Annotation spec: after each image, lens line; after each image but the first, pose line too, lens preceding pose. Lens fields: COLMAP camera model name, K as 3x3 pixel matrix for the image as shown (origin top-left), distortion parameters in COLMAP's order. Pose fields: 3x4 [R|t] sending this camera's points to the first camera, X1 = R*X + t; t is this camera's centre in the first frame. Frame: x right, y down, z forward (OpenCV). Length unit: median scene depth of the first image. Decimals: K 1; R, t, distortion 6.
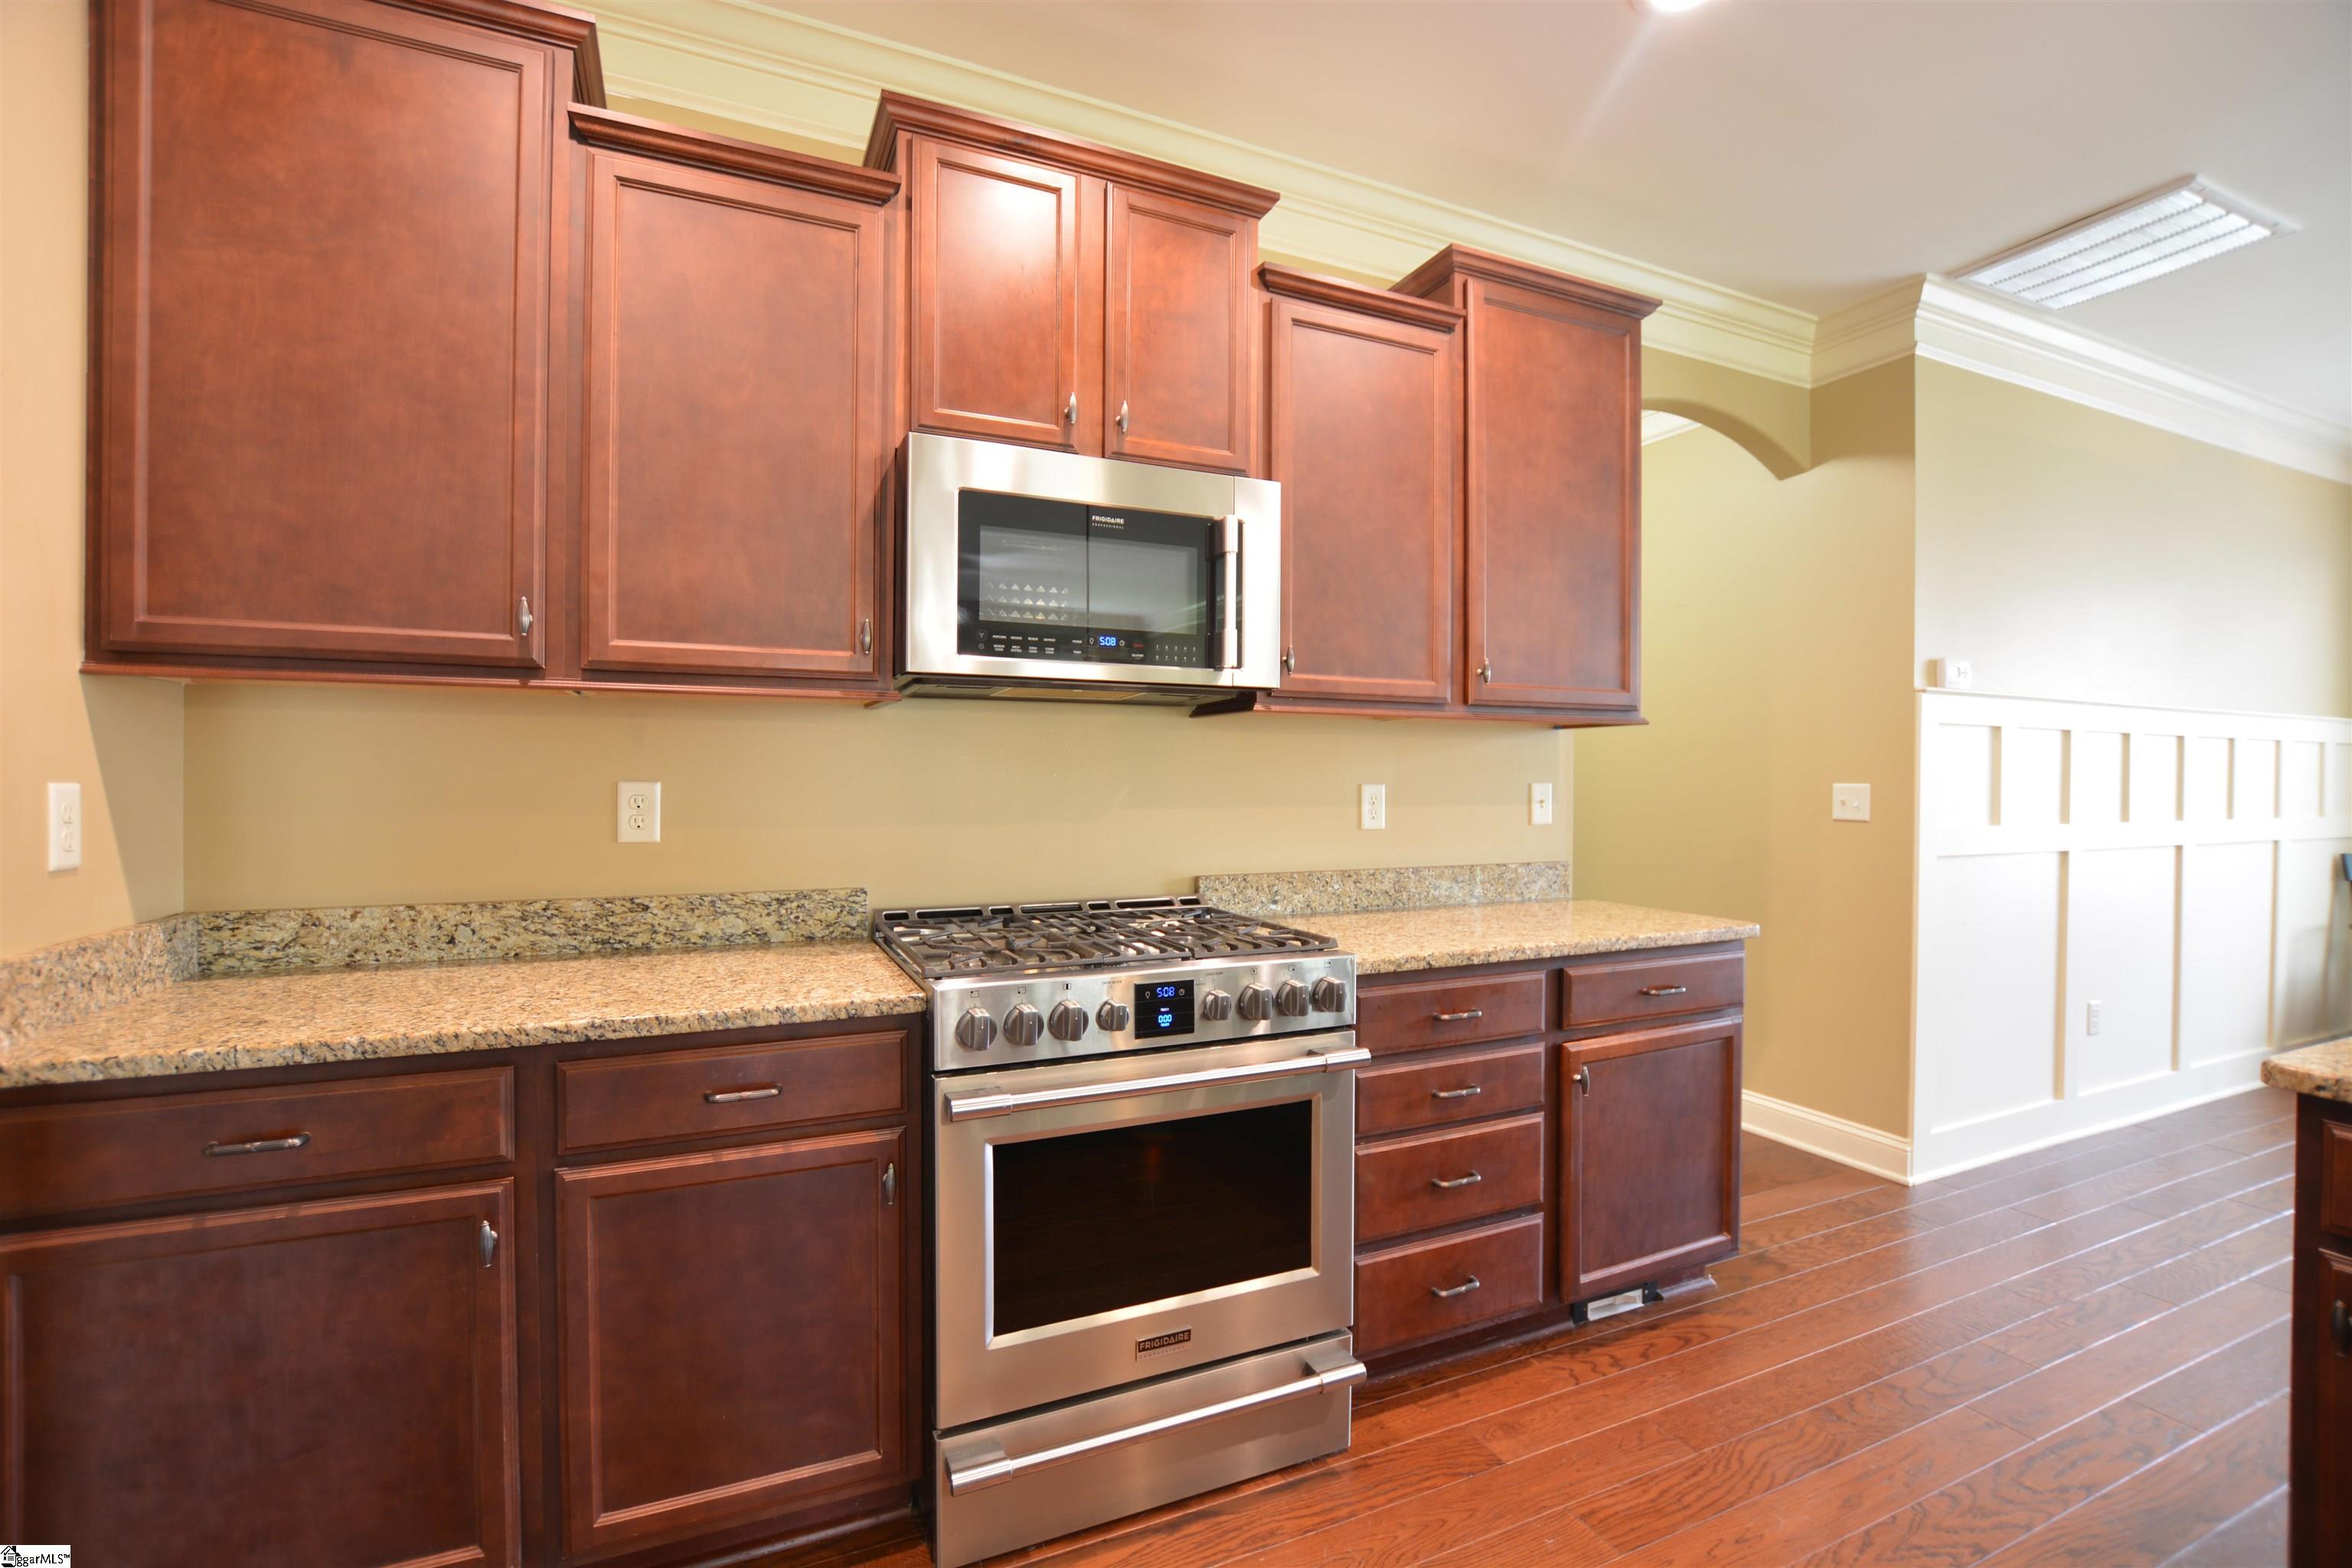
lens RADIAL K [[1073.7, 0, 1149.1], [0, 1073.7, 786.7], [0, 0, 1]] dist [-0.002387, 0.000219]
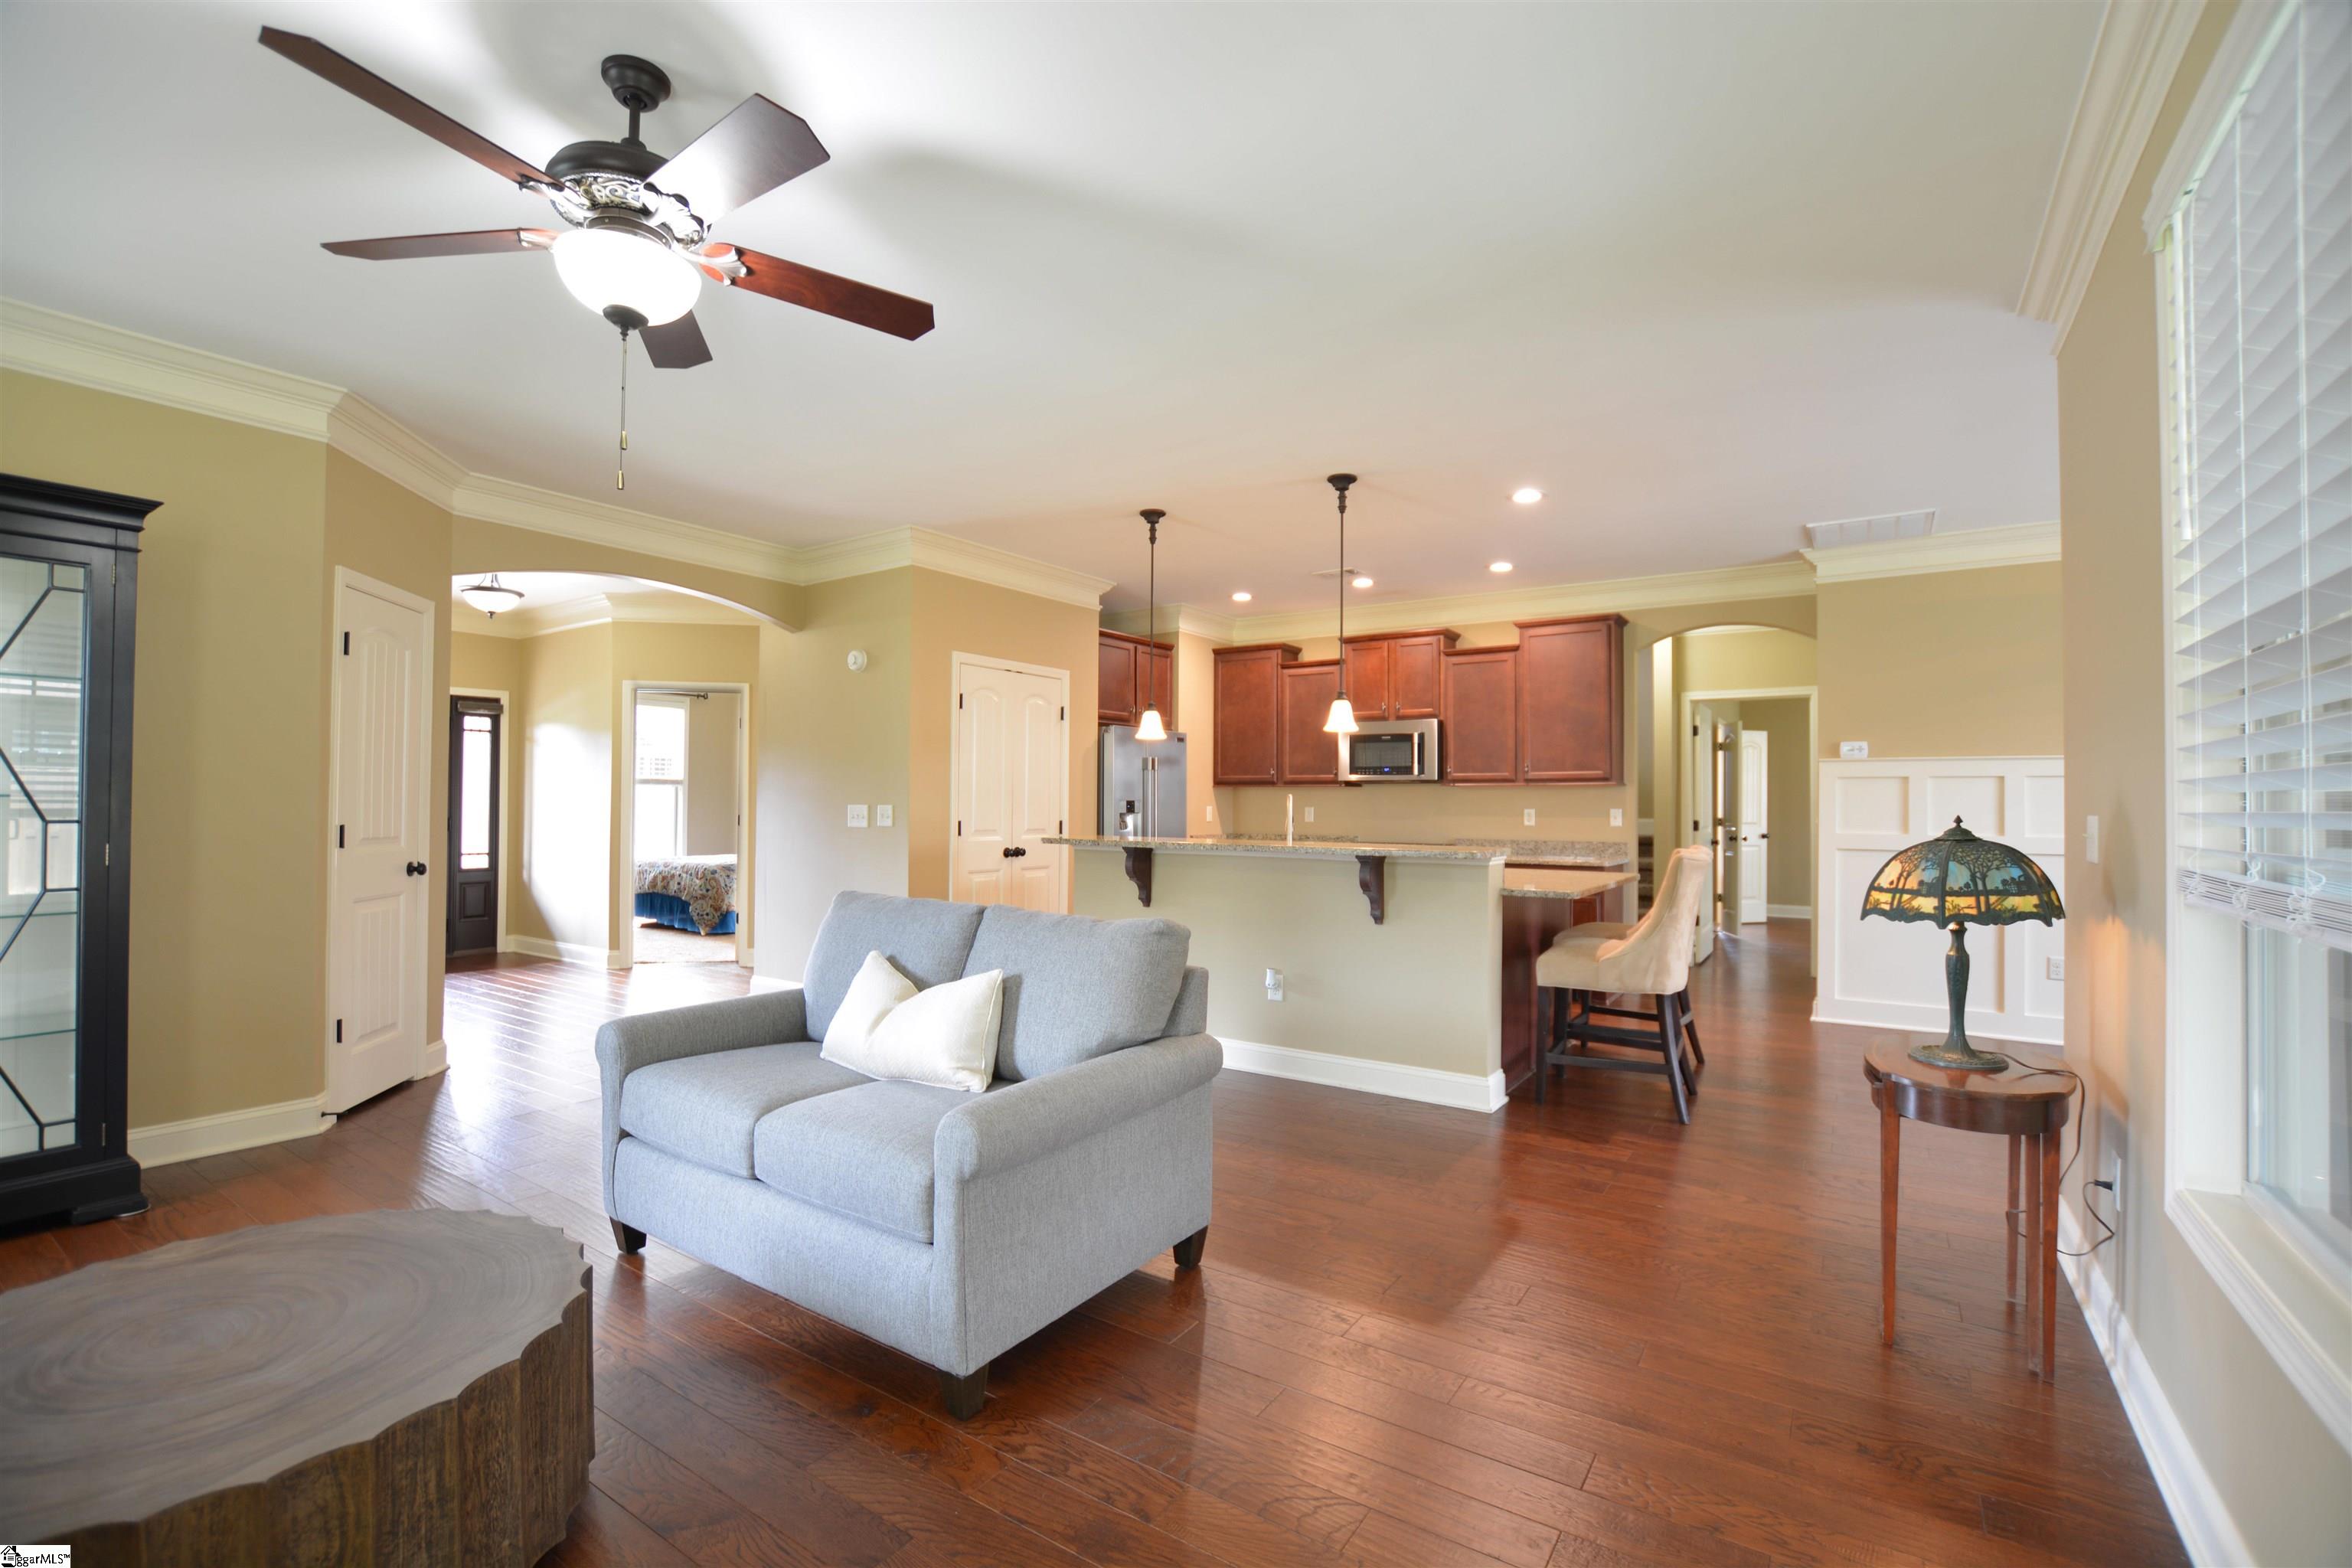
lens RADIAL K [[1035.8, 0, 1175.4], [0, 1035.8, 815.4], [0, 0, 1]] dist [-0.019181, 0.000291]
pose [[0.553419, 0.003243, -0.832897, 2.098287], [-0.013070, 0.999903, -0.004790, 0.043121], [0.832801, 0.013537, 0.553408, -1.330638]]
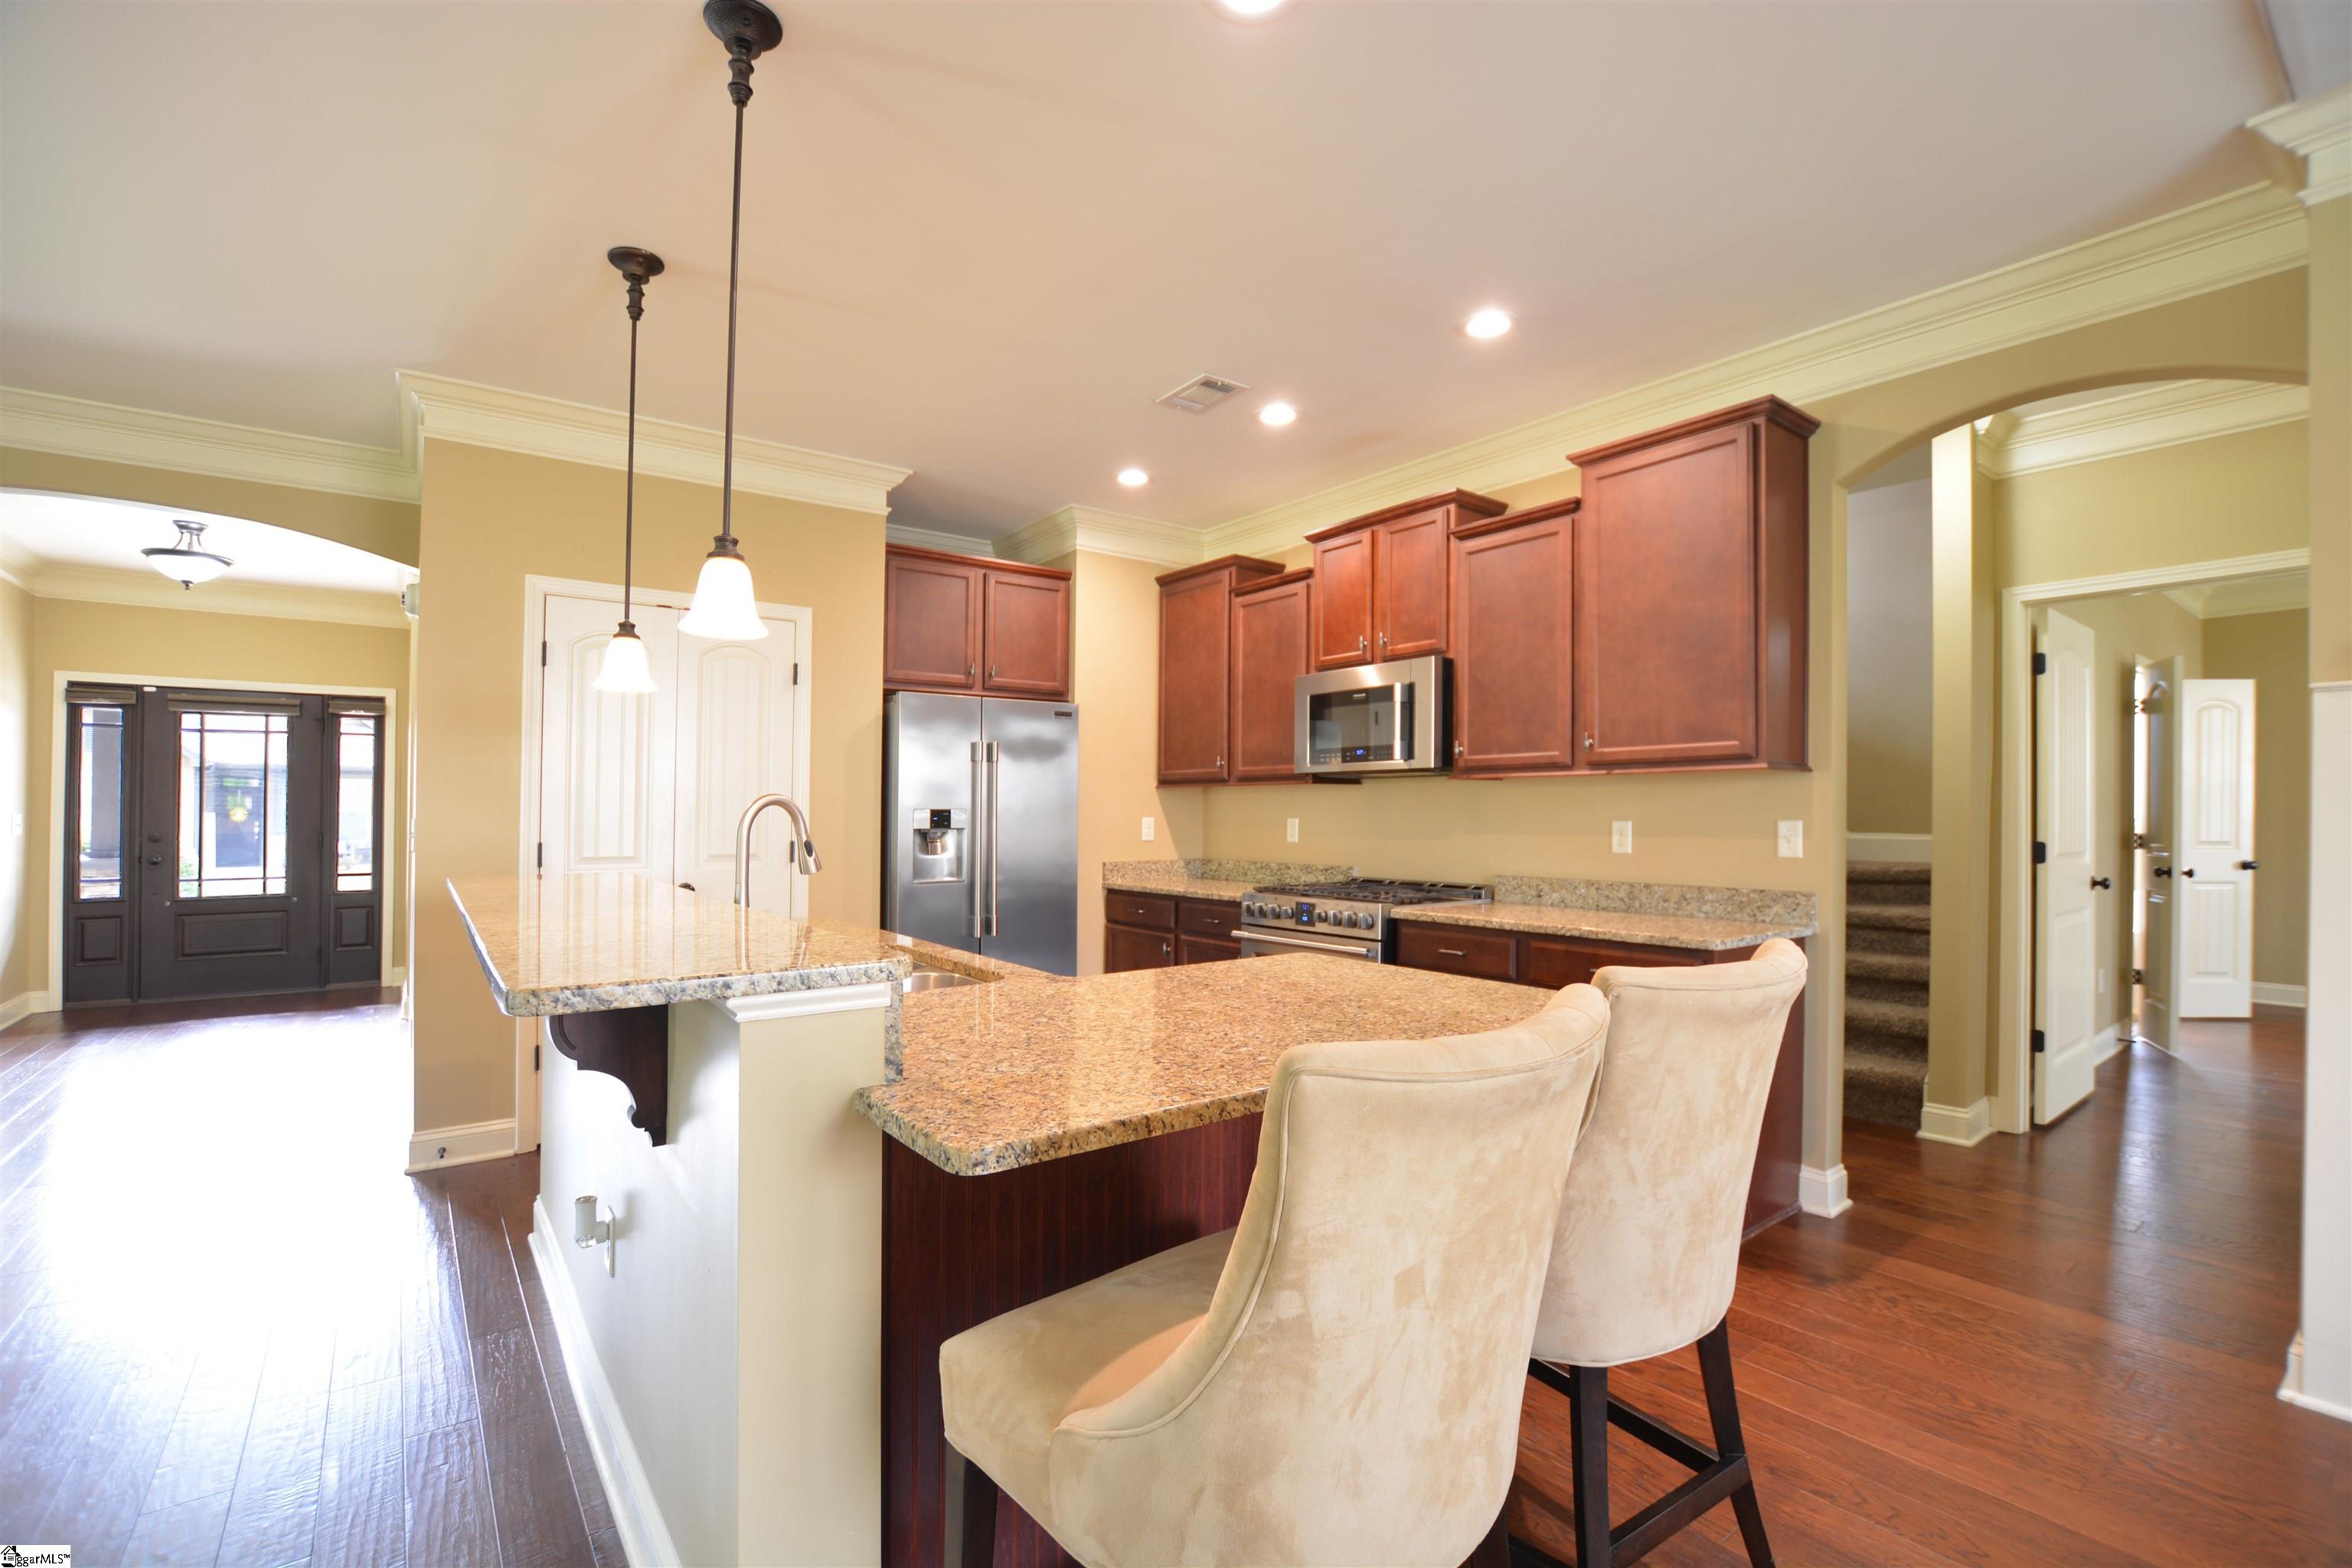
lens RADIAL K [[1003.0, 0, 1214.3], [0, 1003.0, 833.8], [0, 0, 1]] dist [-0.016000, 0.000280]
pose [[0.257667, 0.012722, -0.966150, 1.475659], [-0.012290, 0.999876, 0.009888, 0.009048], [0.966156, 0.009326, 0.257791, 0.180963]]
